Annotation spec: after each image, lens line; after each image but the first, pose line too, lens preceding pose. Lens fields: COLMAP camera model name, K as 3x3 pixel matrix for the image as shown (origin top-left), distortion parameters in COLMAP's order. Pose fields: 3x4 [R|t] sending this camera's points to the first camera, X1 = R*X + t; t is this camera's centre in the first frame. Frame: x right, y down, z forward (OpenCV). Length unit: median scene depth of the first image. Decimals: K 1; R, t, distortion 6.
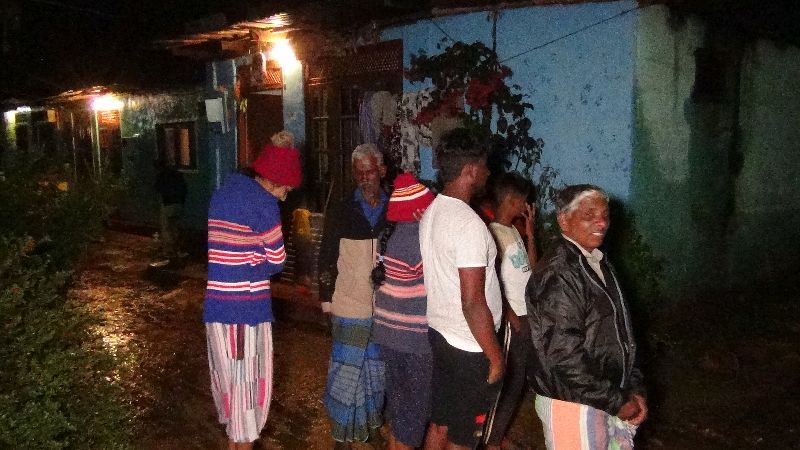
lens RADIAL K [[708.4, 0, 400.0], [0, 708.4, 225.0], [0, 0, 1]] dist [0.004600, 0.003356]
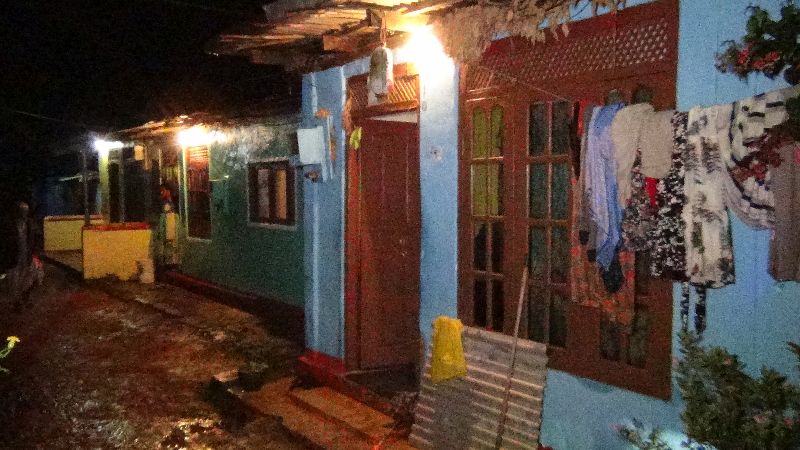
lens RADIAL K [[708.4, 0, 400.0], [0, 708.4, 225.0], [0, 0, 1]] dist [0.004600, 0.003356]
pose [[0.986407, 0.015285, -0.163606, -0.079144], [-0.023089, 0.998679, -0.045905, -0.064617], [0.162688, 0.049059, 0.985457, 0.396861]]
